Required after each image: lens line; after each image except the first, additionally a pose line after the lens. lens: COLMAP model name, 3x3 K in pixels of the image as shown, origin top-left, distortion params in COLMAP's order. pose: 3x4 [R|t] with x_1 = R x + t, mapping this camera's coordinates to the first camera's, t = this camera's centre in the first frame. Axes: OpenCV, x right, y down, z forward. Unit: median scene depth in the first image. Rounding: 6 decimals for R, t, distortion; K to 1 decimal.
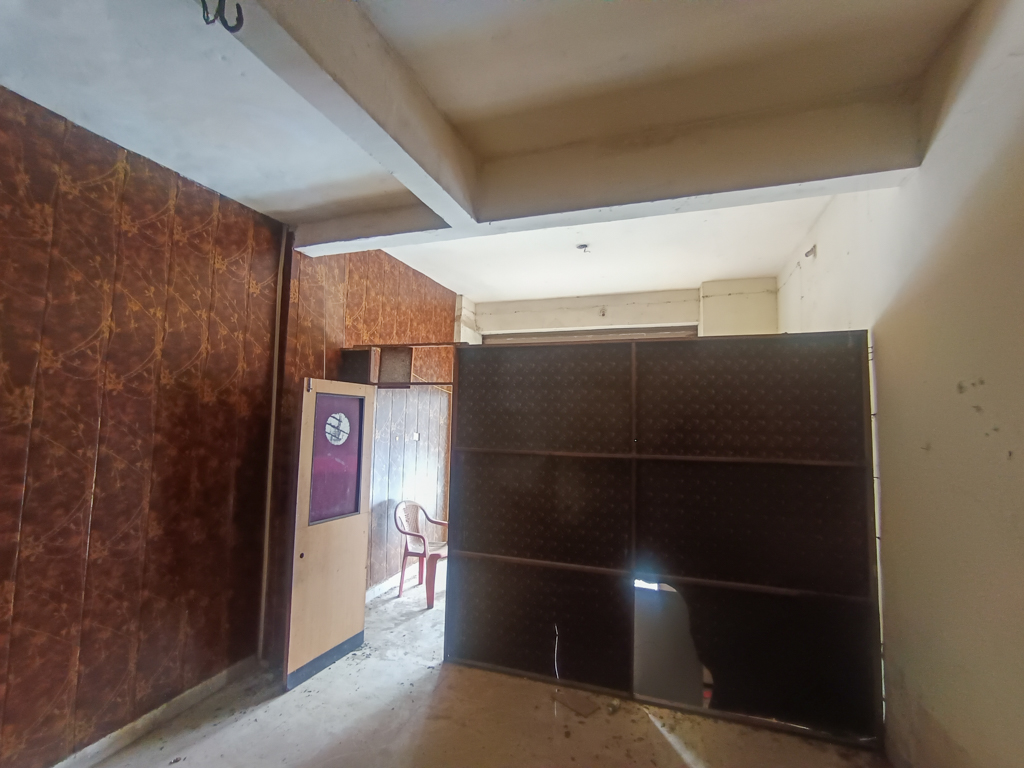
lens RADIAL K [[464.0, 0, 511.7], [0, 464.0, 390.4], [0, 0, 1]] dist [0.000459, 0.000742]
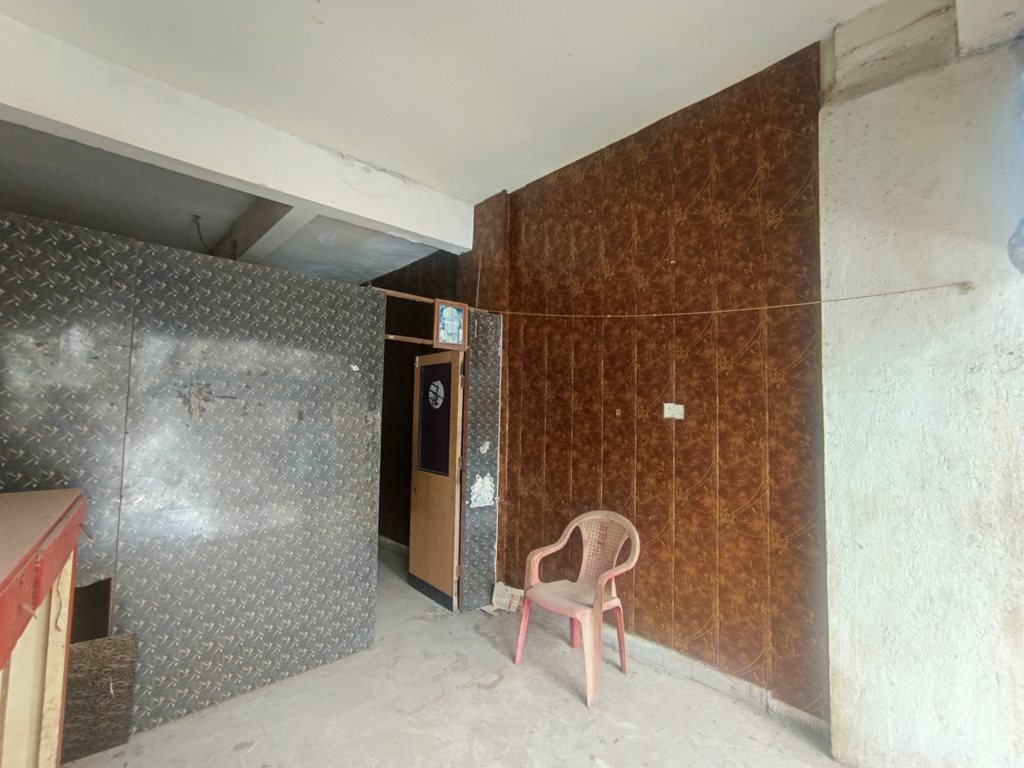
lens RADIAL K [[477.2, 0, 492.5], [0, 477.2, 360.2], [0, 0, 1]] dist [-0.002731, -0.000047]
pose [[-0.475097, -0.104457, -0.873711, 0.600677], [0.047398, 0.988450, -0.143948, 0.173828], [0.878656, -0.109801, -0.464658, 1.663442]]
